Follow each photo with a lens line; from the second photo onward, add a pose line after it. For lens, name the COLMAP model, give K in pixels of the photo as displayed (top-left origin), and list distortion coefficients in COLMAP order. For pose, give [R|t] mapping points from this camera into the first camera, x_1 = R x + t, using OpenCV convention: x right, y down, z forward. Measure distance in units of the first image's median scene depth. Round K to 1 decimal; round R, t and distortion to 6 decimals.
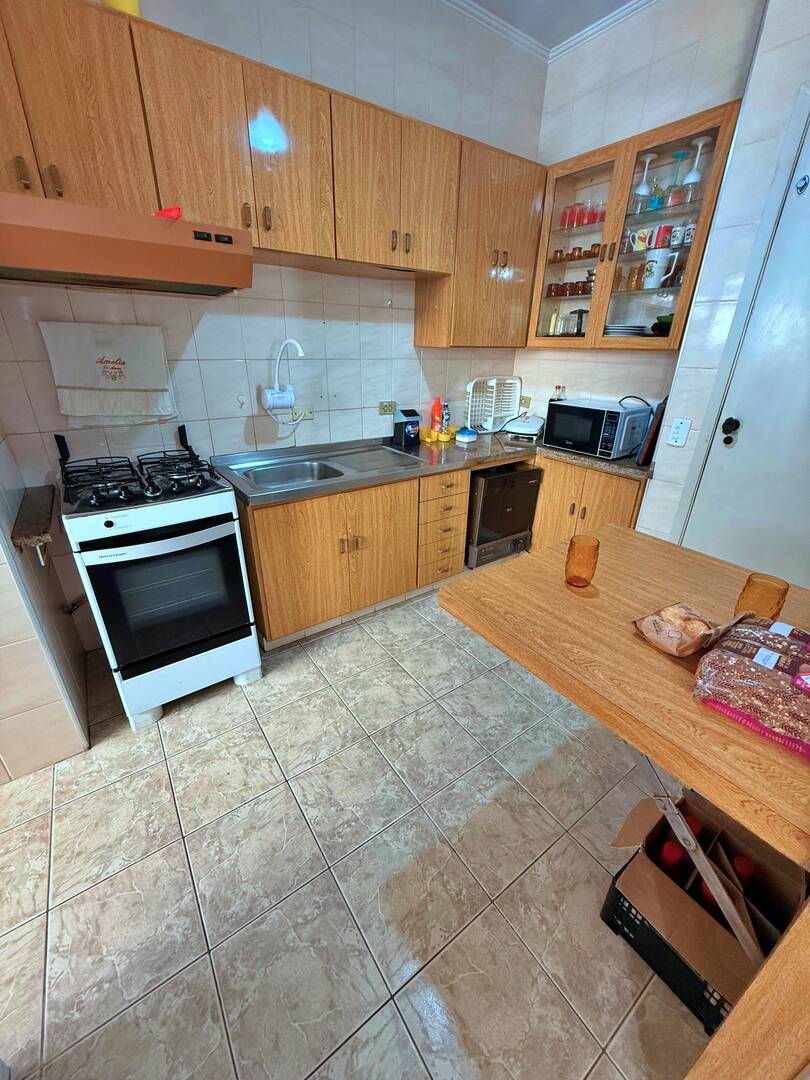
lens RADIAL K [[431.4, 0, 404.6], [0, 431.4, 536.1], [0, 0, 1]] dist [0.002268, 0.000401]
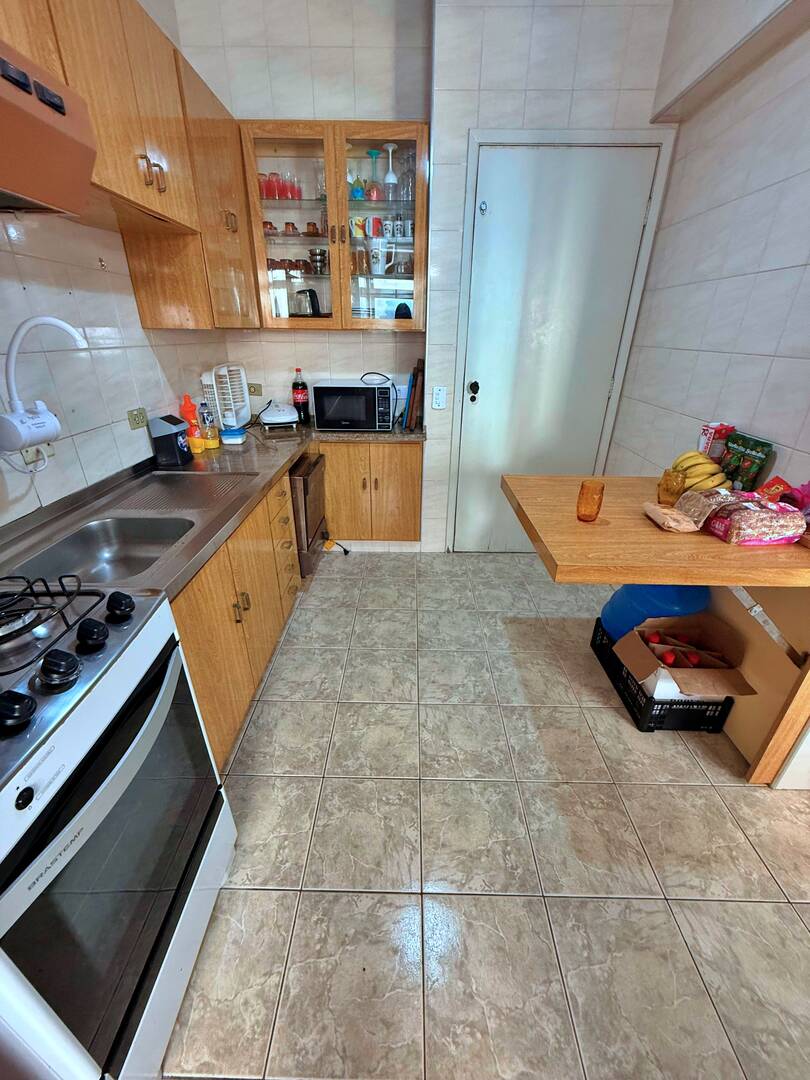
lens RADIAL K [[431.4, 0, 404.6], [0, 431.4, 536.1], [0, 0, 1]] dist [0.002268, 0.000401]
pose [[0.589116, -0.357619, 0.724604, -0.695003], [0.329113, 0.925176, 0.189034, -0.212895], [-0.737989, 0.127114, 0.662733, 0.464602]]
